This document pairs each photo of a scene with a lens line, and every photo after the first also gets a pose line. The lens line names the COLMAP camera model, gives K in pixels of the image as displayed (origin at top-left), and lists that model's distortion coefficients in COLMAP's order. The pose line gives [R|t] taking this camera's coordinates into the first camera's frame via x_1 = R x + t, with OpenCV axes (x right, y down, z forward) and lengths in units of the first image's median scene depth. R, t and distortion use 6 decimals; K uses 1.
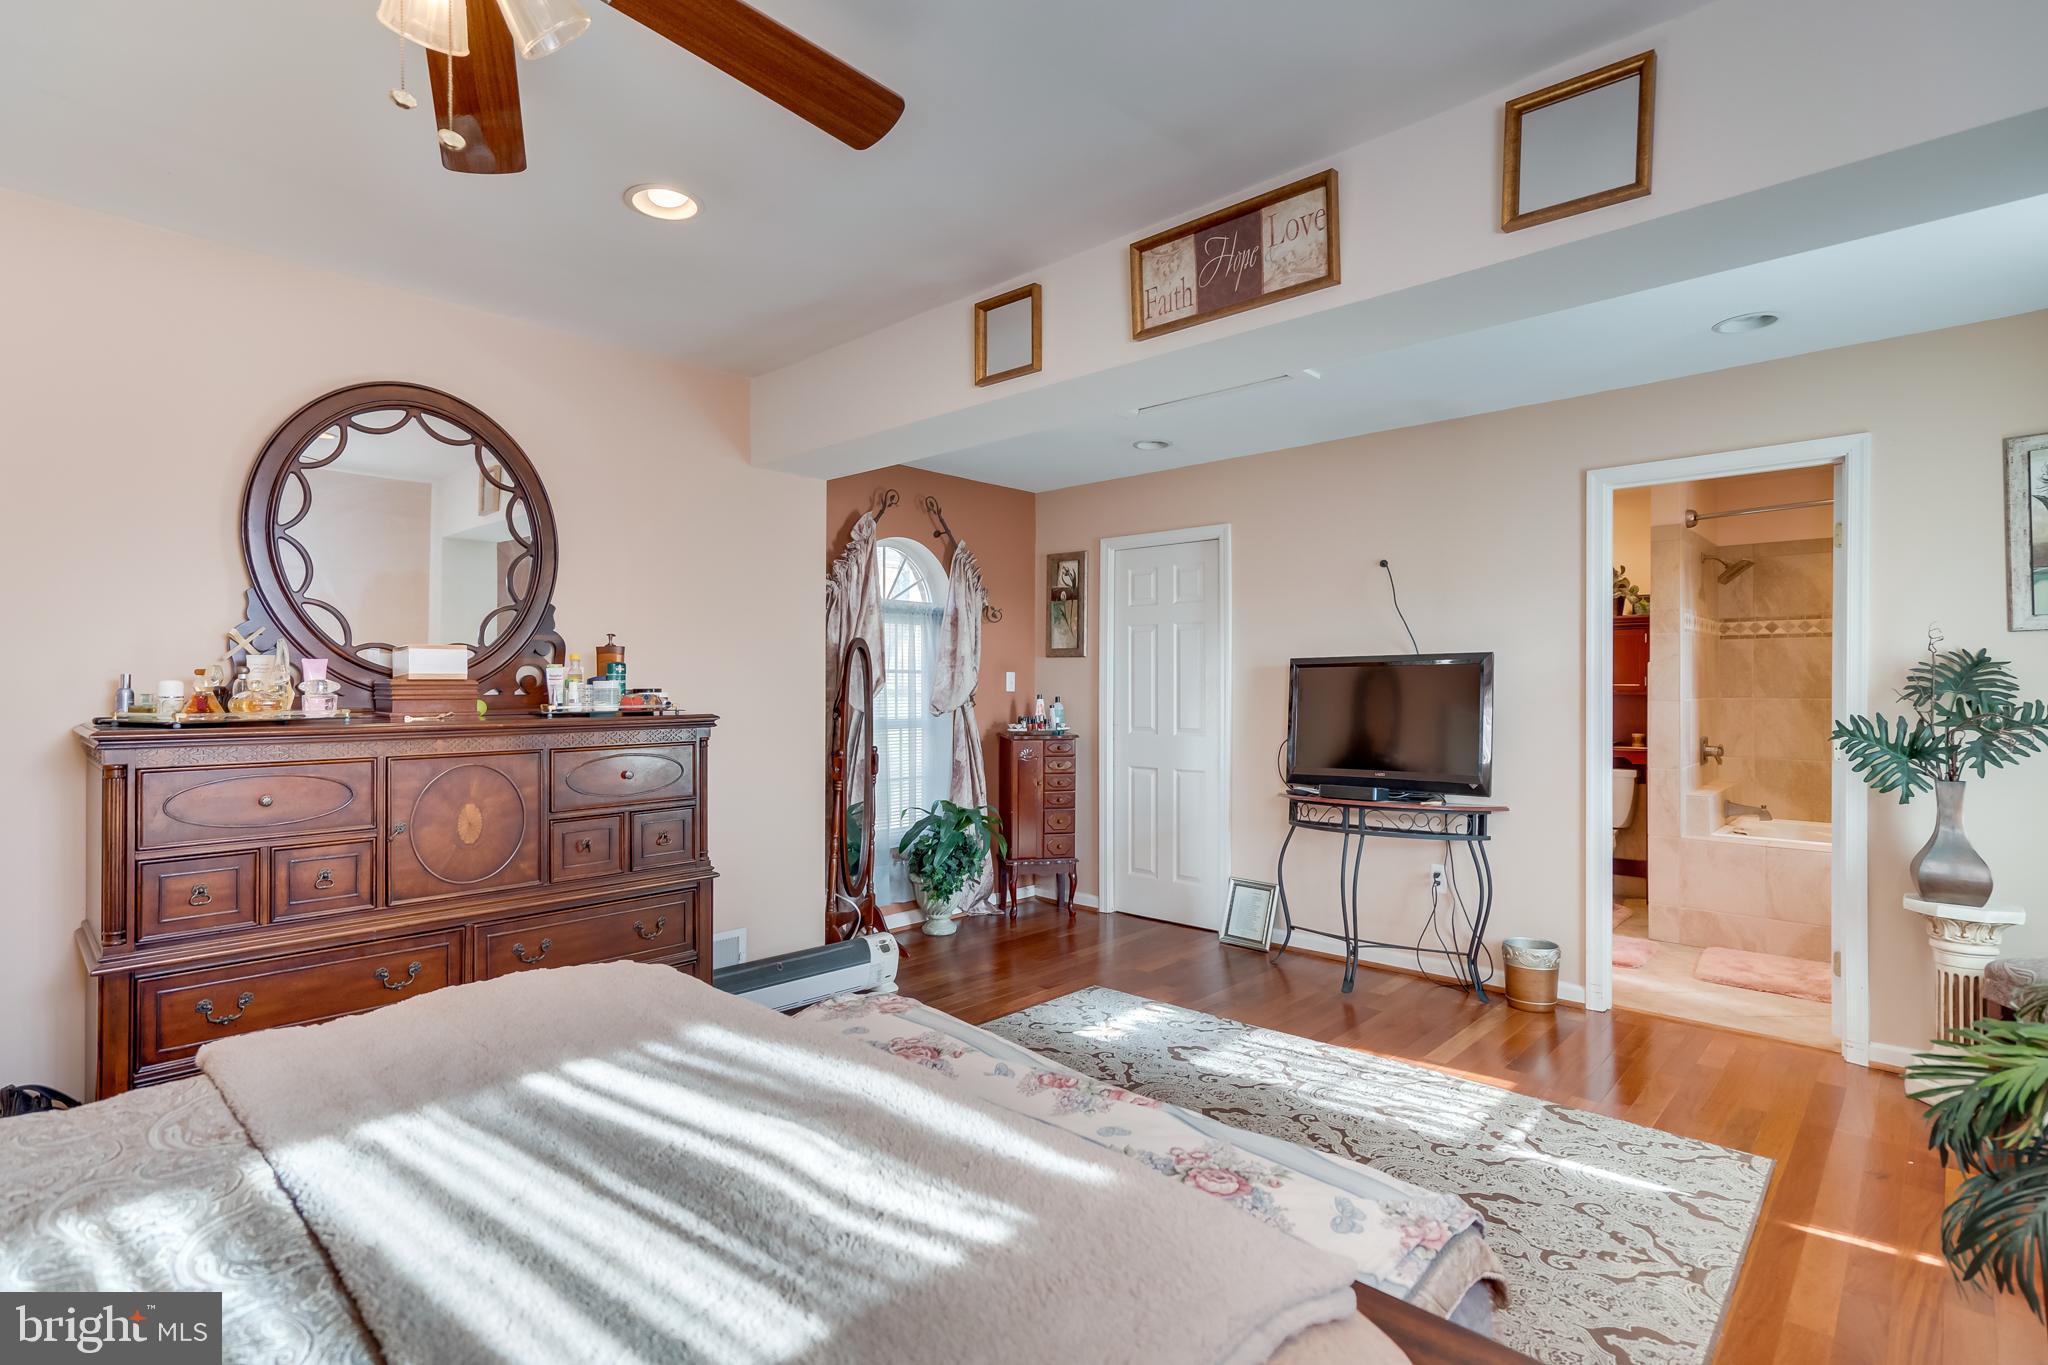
lens RADIAL K [[980.0, 0, 1015.3], [0, 980.0, 683.5], [0, 0, 1]] dist [0.002332, 0.000413]
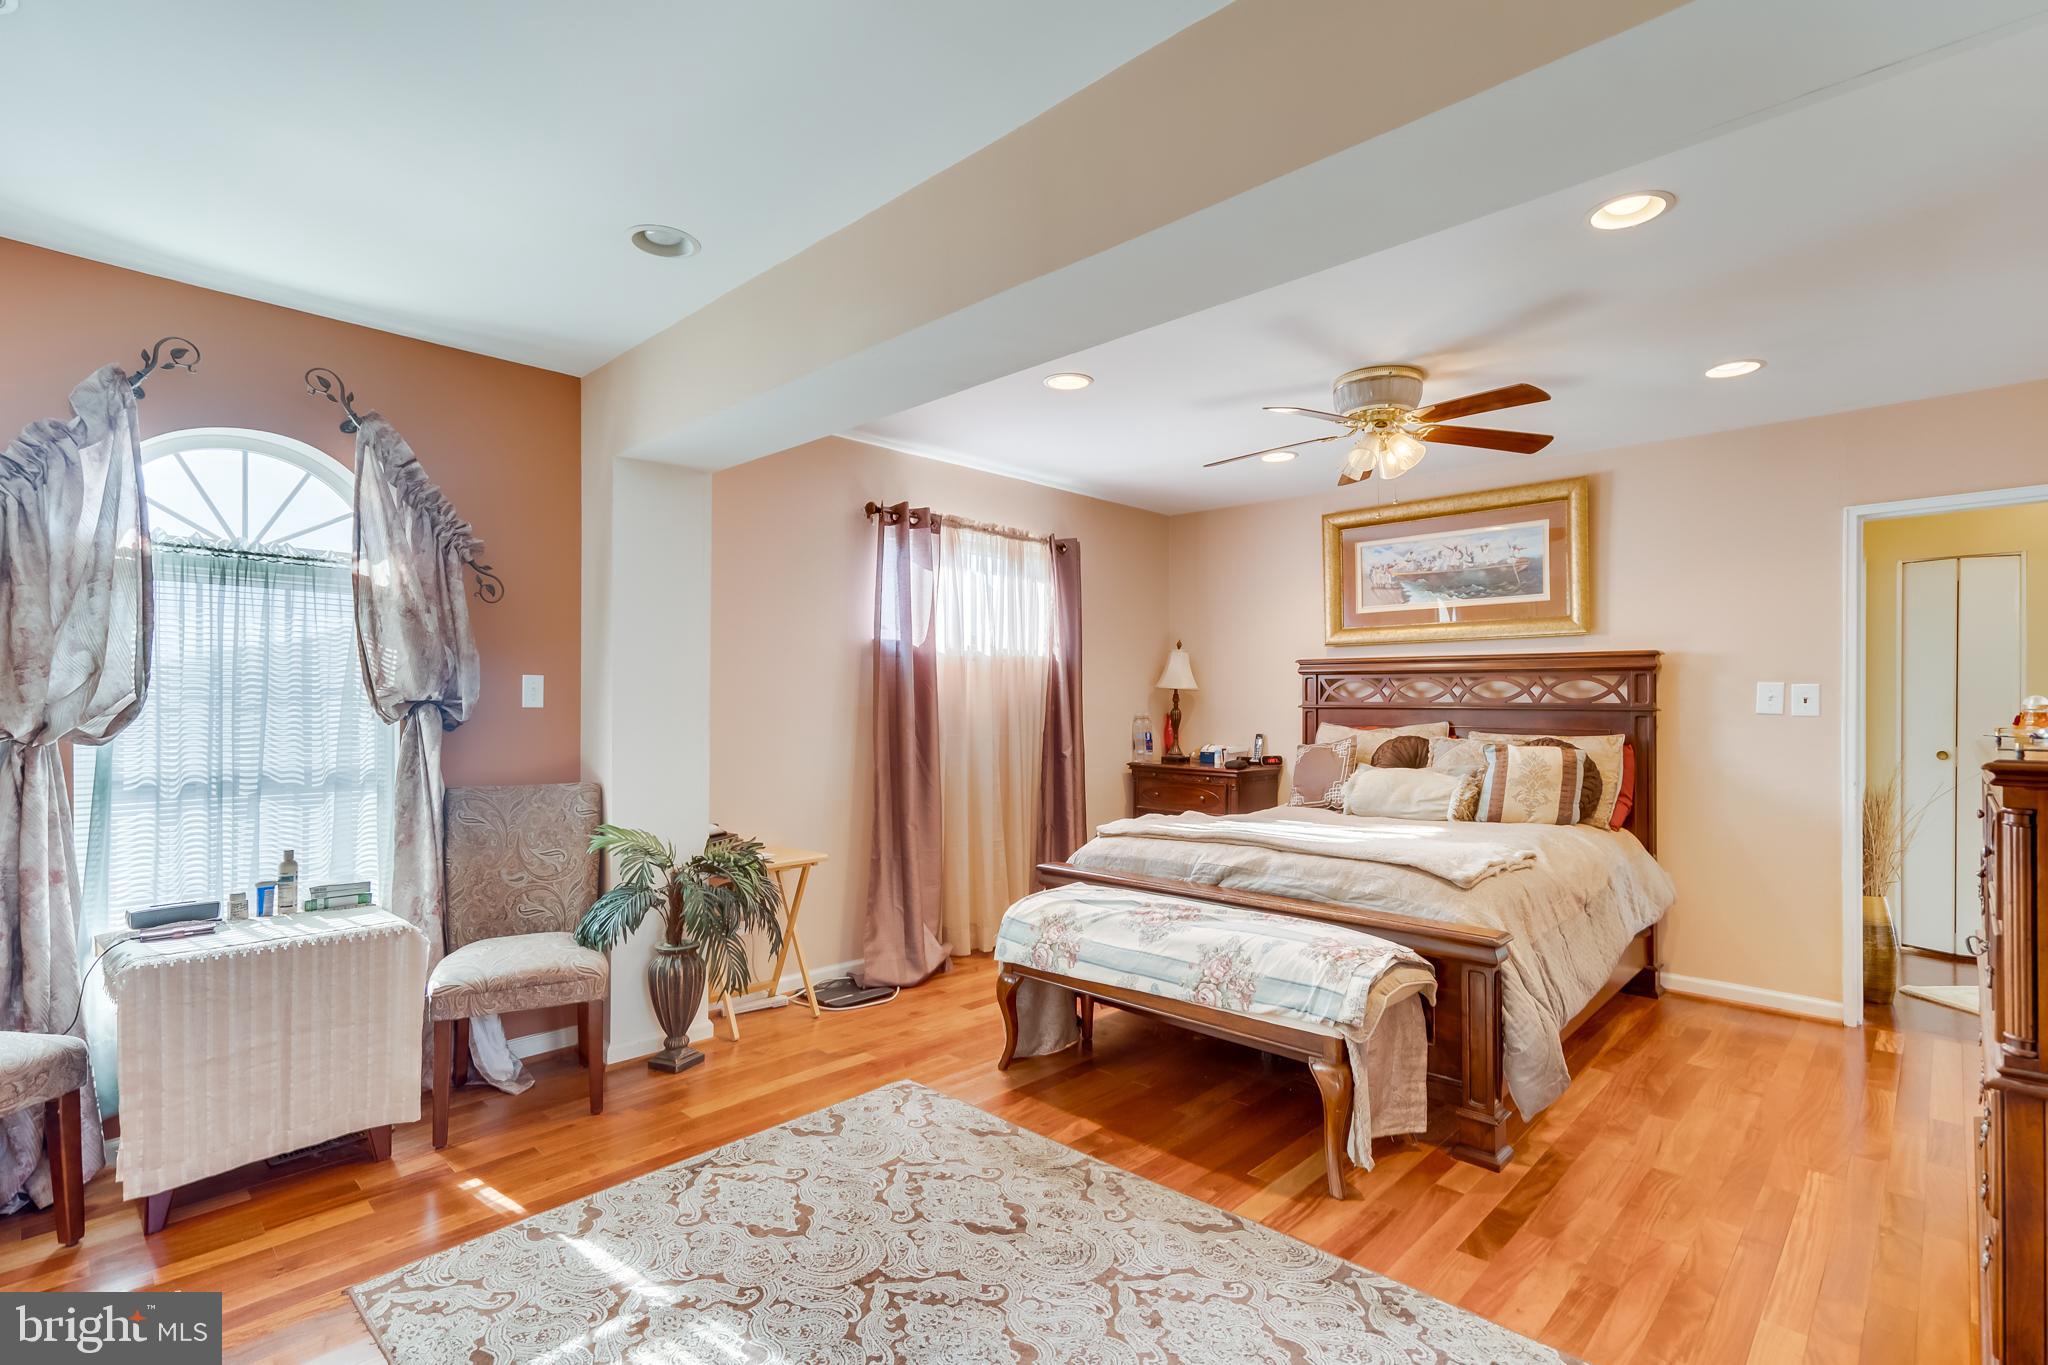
lens RADIAL K [[947.6, 0, 1009.5], [0, 947.6, 716.0], [0, 0, 1]] dist [0.002354, 0.000219]
pose [[-0.999787, -0.002920, 0.020423, 0.182909], [-0.002550, 0.999832, 0.018129, 0.000114], [-0.020473, 0.018073, -0.999627, 1.481902]]
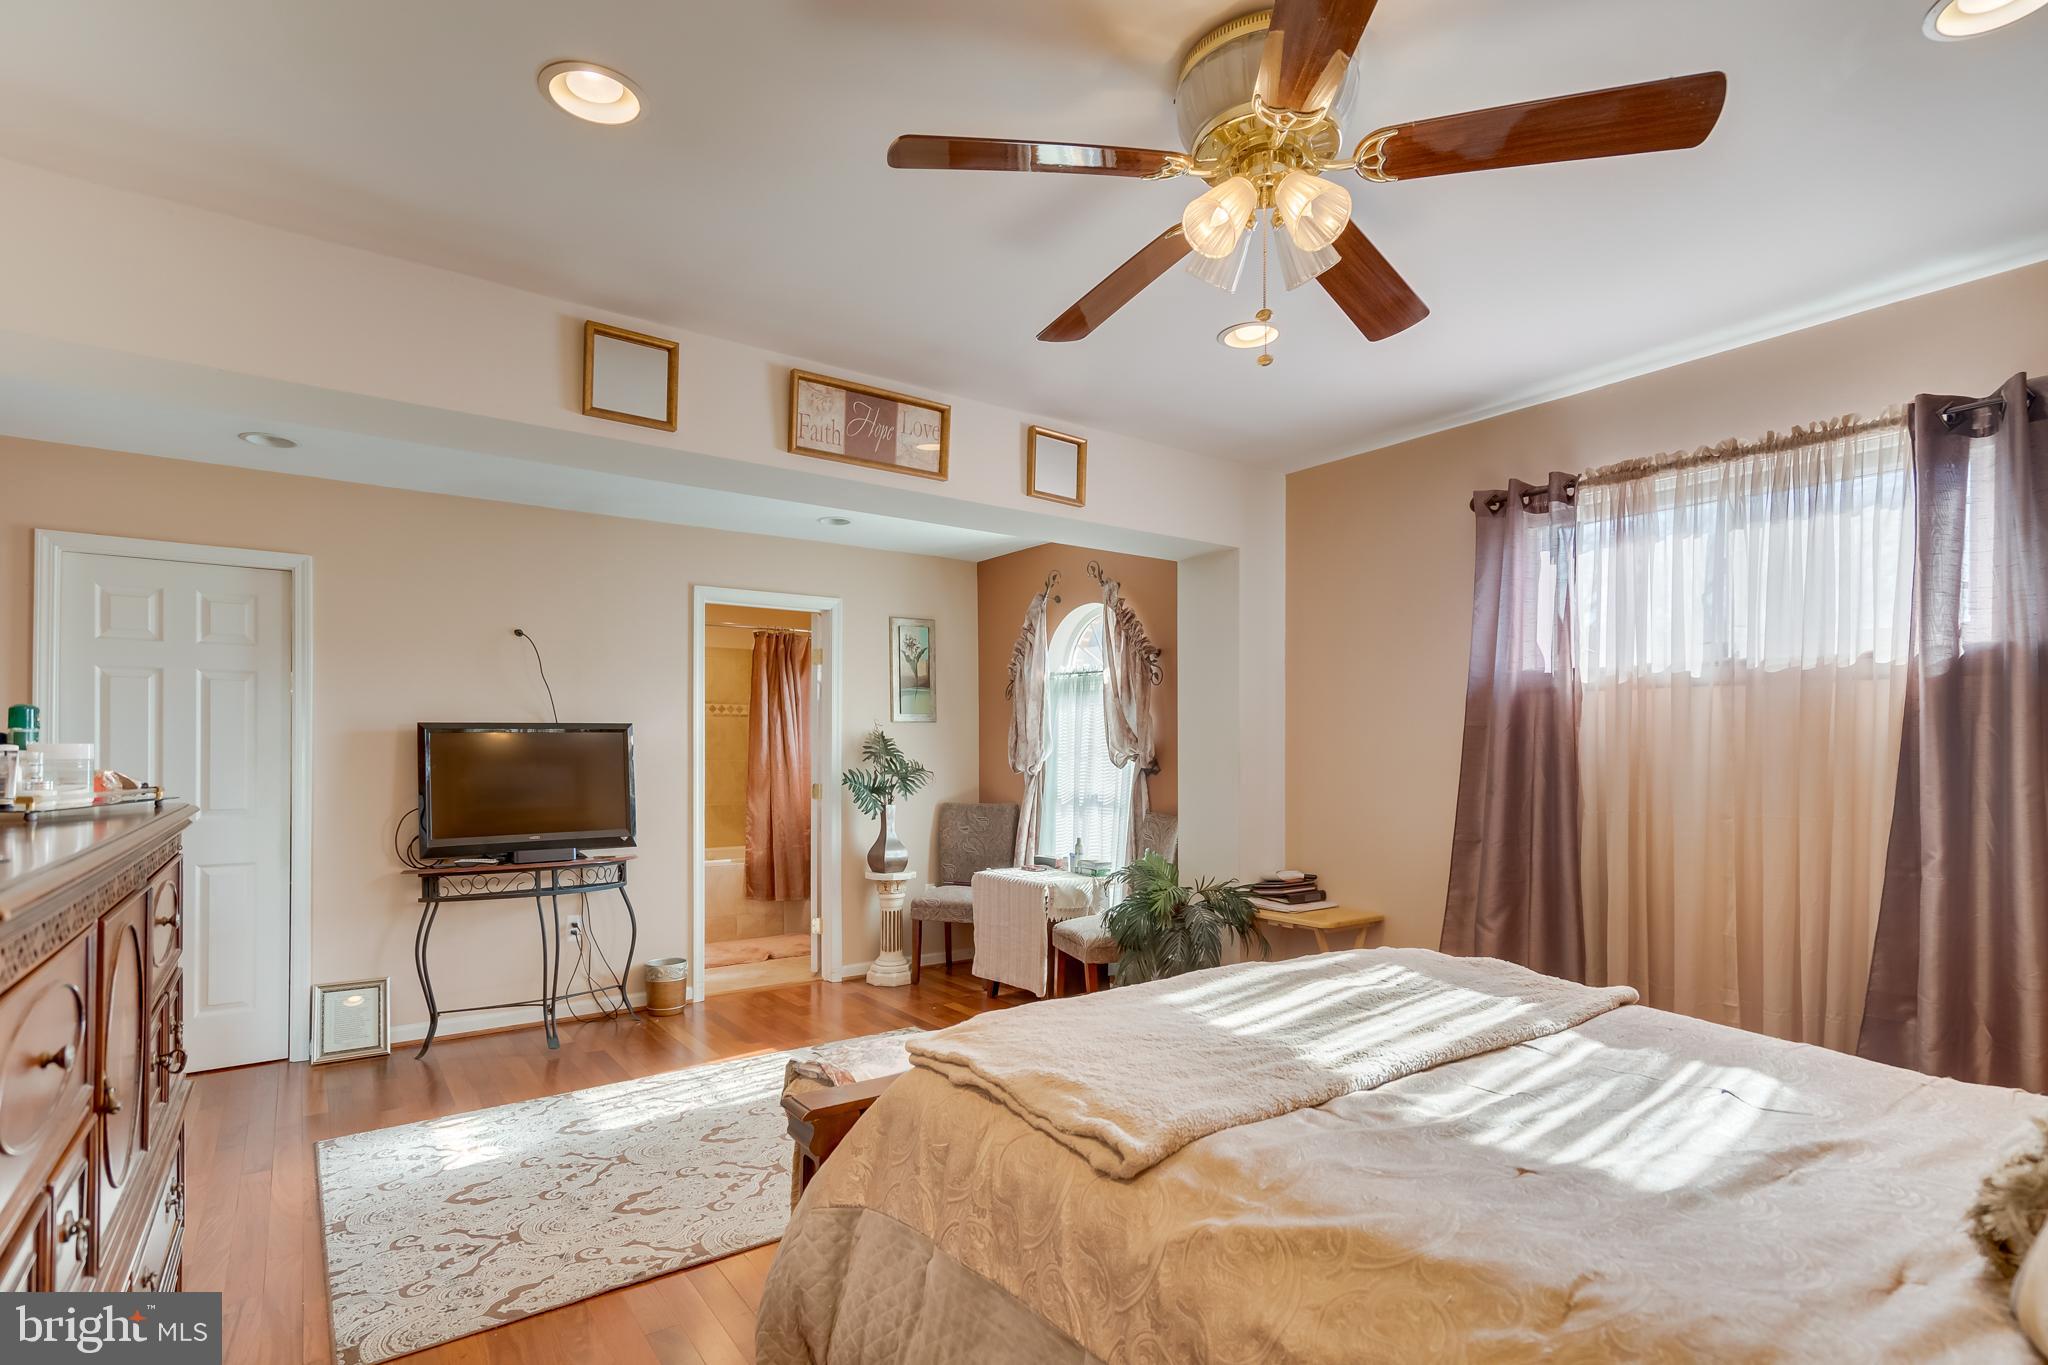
lens RADIAL K [[995.4, 0, 1016.1], [0, 995.4, 746.0], [0, 0, 1]] dist [-0.000729, -0.000141]
pose [[0.197218, 0.003637, 0.980353, -0.766800], [-0.000606, 0.999993, -0.003588, -0.001537], [-0.980359, 0.000113, 0.197219, 0.406107]]
